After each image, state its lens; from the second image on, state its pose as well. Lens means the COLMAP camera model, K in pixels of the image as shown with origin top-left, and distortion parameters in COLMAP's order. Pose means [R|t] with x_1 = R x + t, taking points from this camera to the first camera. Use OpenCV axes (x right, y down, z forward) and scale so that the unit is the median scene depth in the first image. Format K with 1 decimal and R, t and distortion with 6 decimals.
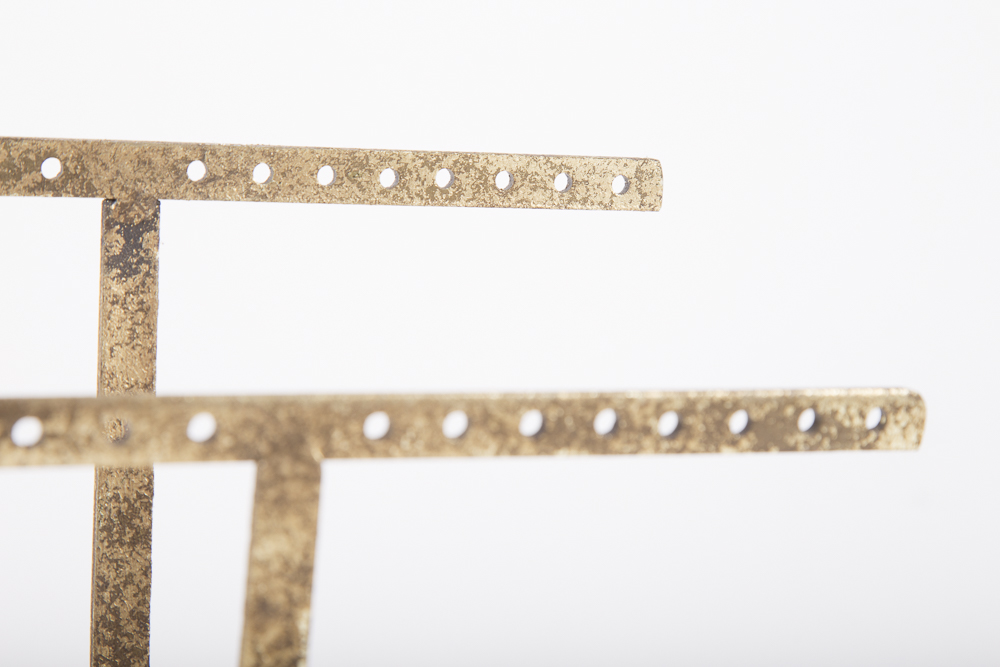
lens RADIAL K [[2461.6, 0, 499.7], [0, 2461.6, 339.7], [0, 0, 1]] dist [0.290316, 0.000000]
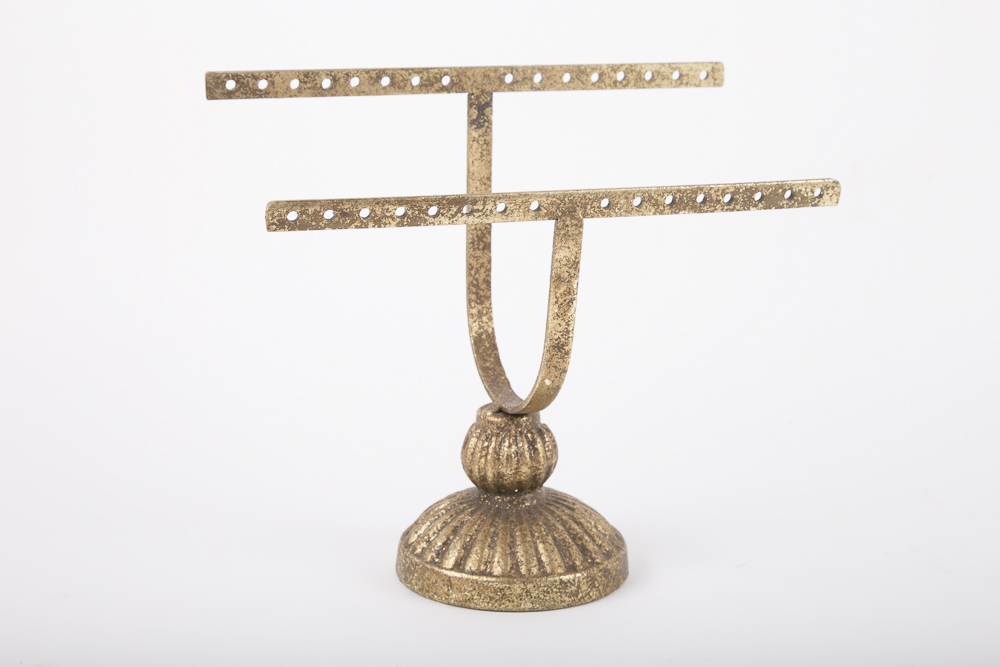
lens RADIAL K [[1899.8, 0, 490.4], [0, 1899.8, 343.1], [0, 0, 1]] dist [0.249766, 0.000000]
pose [[0.998597, -0.008660, -0.052243, -0.053502], [0.016197, 0.989207, 0.145628, -0.083662], [0.050418, -0.146270, 0.987959, -0.703980]]
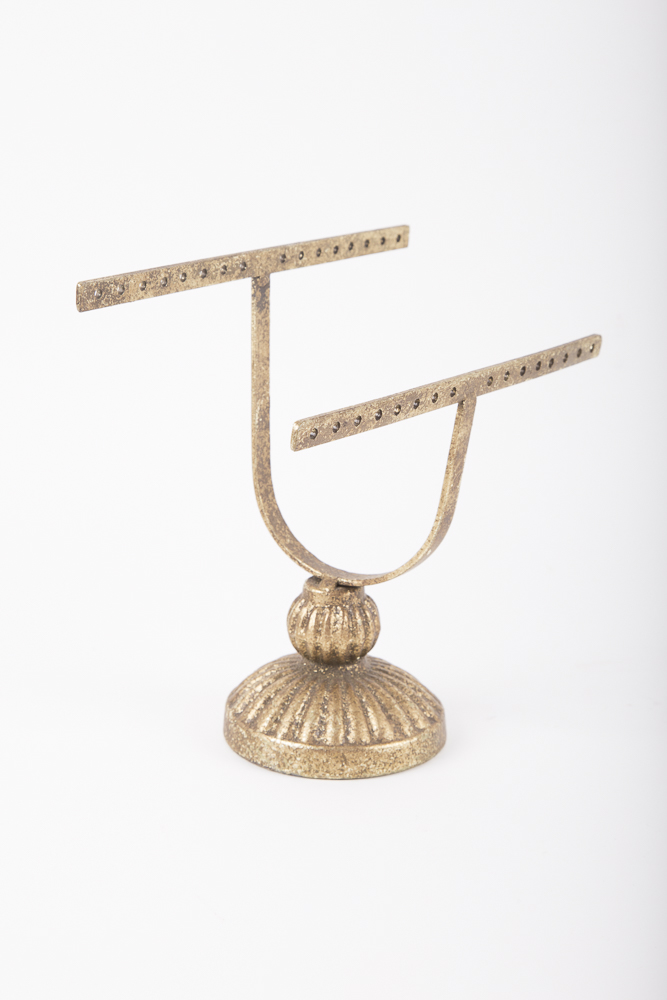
lens RADIAL K [[2047.5, 0, 338.8], [0, 2047.5, 509.3], [0, 0, 1]] dist [0.418459, 0.000000]
pose [[0.832512, -0.153293, 0.532377, -1.100461], [0.034574, 0.973459, 0.226234, -0.266326], [-0.552927, -0.169936, 0.815716, -0.566087]]
